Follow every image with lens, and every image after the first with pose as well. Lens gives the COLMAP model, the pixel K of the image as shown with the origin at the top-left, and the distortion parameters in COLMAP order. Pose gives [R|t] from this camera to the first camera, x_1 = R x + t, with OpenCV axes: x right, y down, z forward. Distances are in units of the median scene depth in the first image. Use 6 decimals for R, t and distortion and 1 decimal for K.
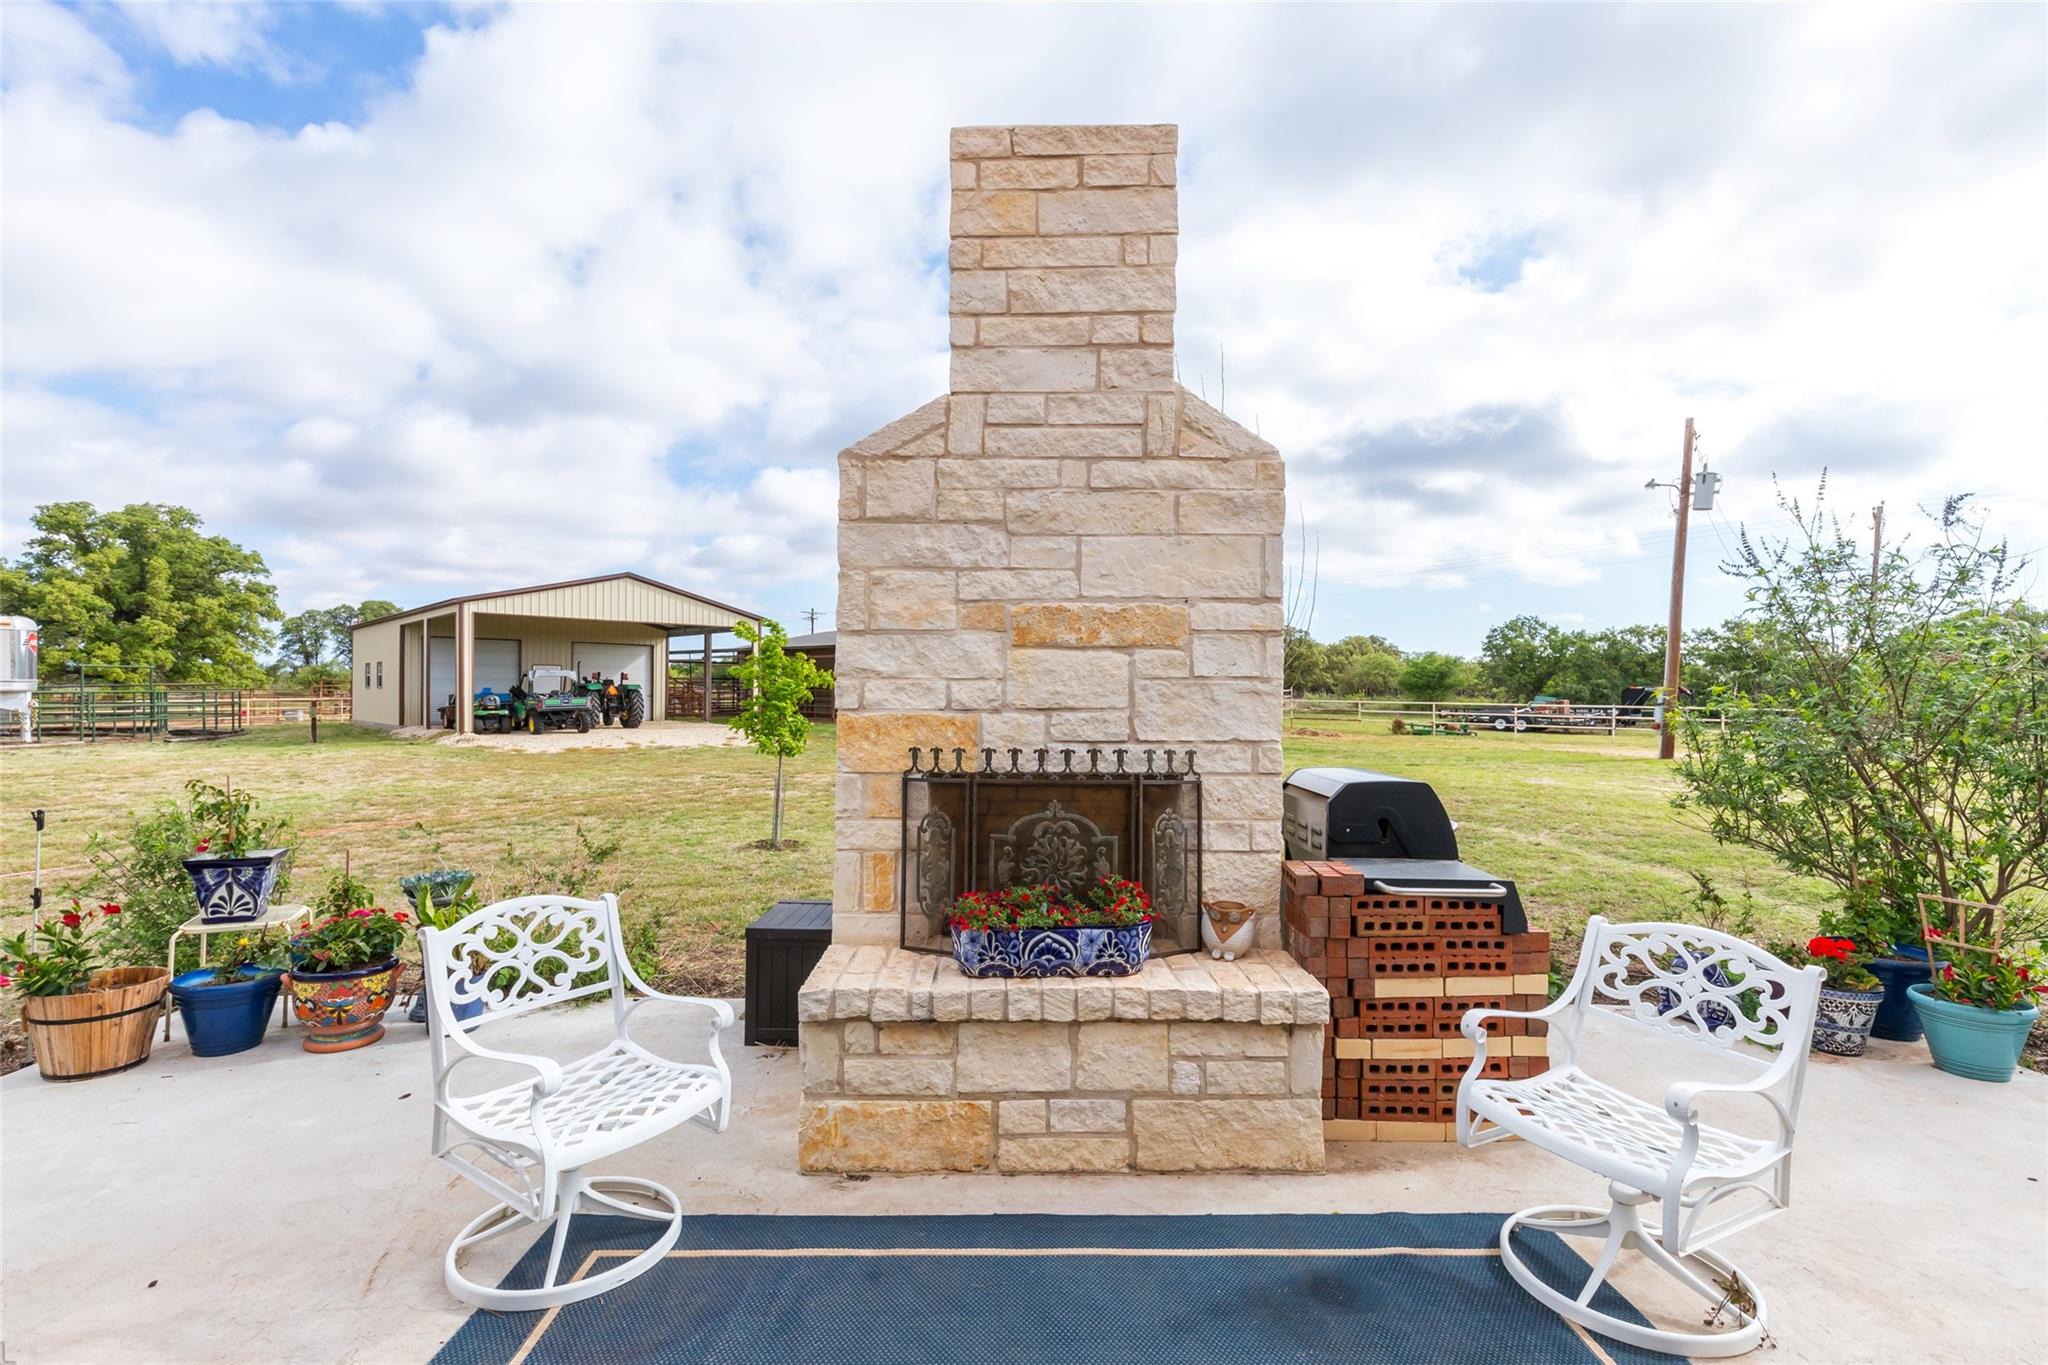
lens RADIAL K [[938.2, 0, 1020.9], [0, 938.2, 690.7], [0, 0, 1]] dist [0.001394, -0.002345]
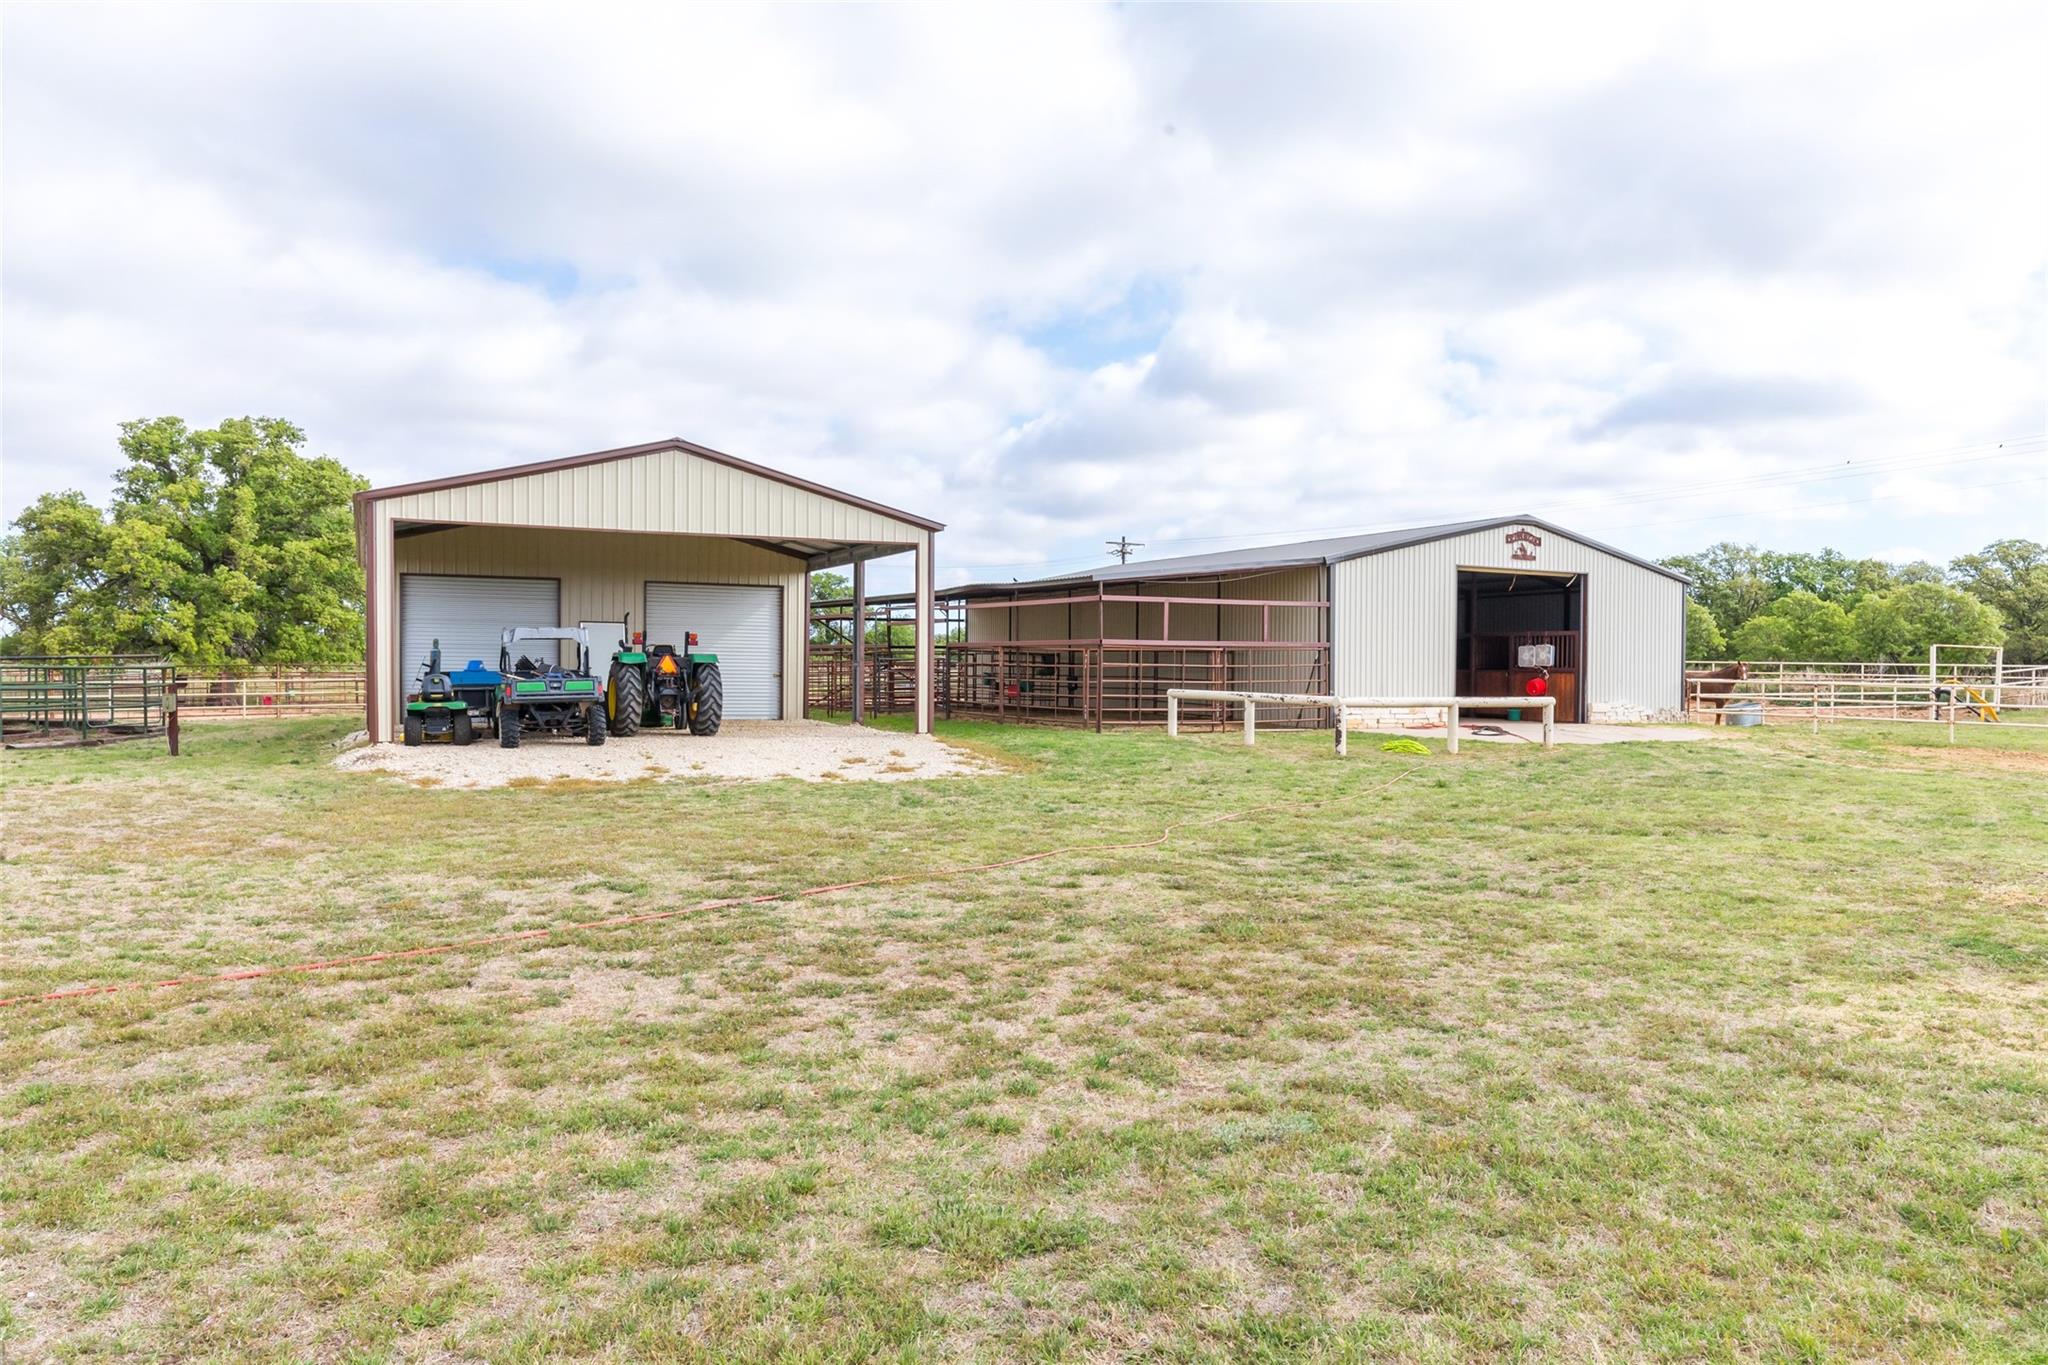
lens RADIAL K [[1322.0, 0, 1016.9], [0, 1322.0, 672.4], [0, 0, 1]] dist [-0.007149, -0.000726]
pose [[0.941276, 0.002470, -0.337629, 0.042966], [-0.002130, 0.999997, 0.001378, 0.017357], [0.337631, -0.000578, 0.941278, 2.761858]]
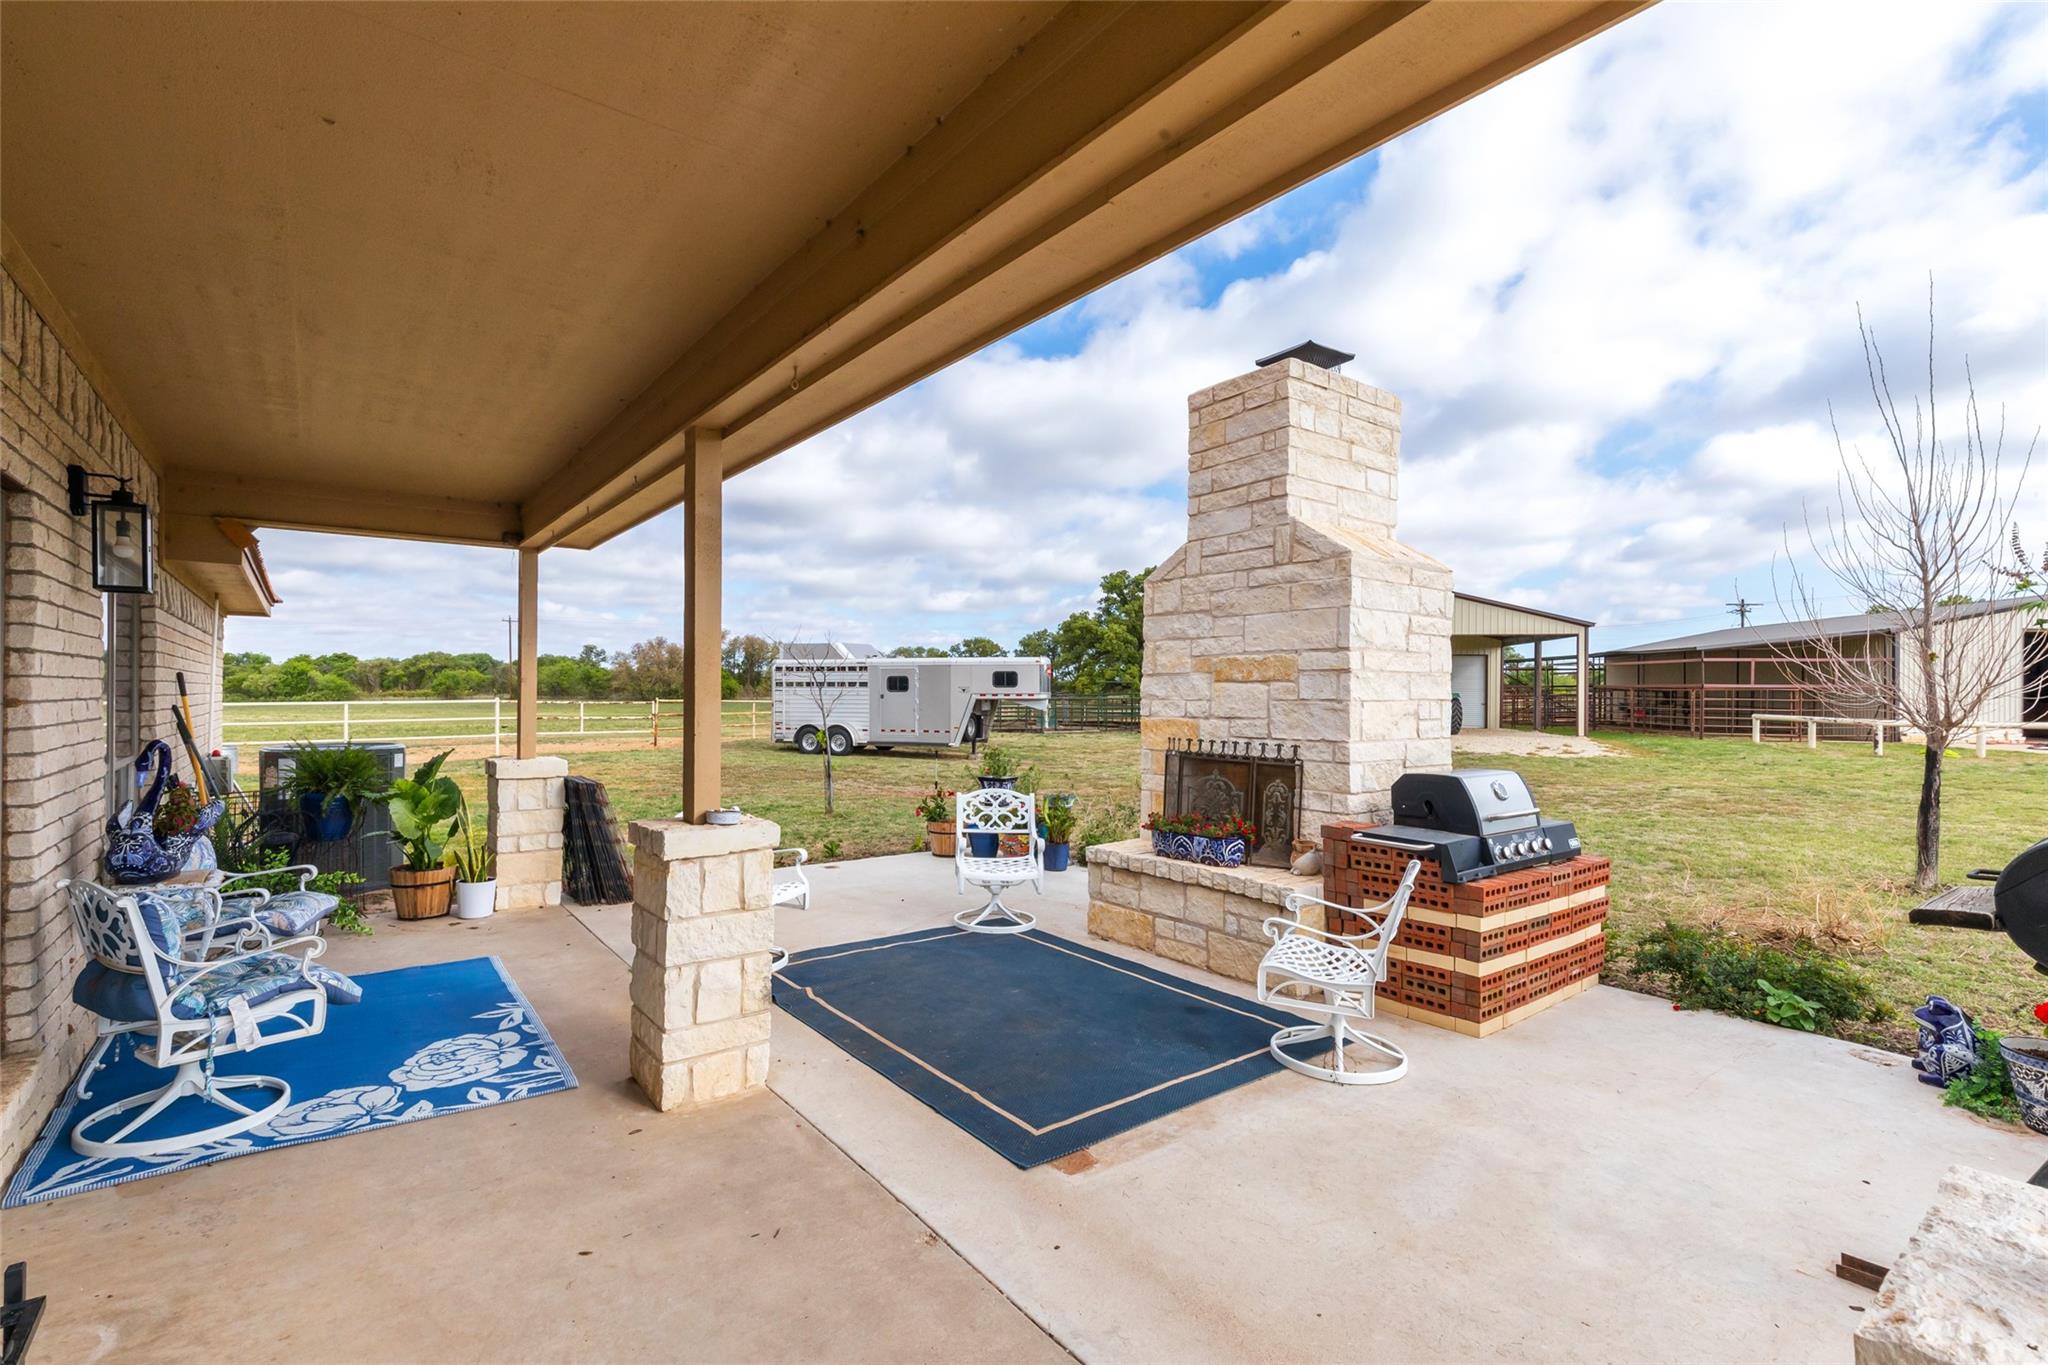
lens RADIAL K [[938.2, 0, 1005.1], [0, 938.2, 695.0], [0, 0, 1]] dist [0.001394, -0.002345]
pose [[0.586634, 0.001330, -0.809851, 1.183635], [-0.003880, 0.999992, -0.001169, -0.018199], [0.809843, 0.003828, 0.586634, -0.344572]]
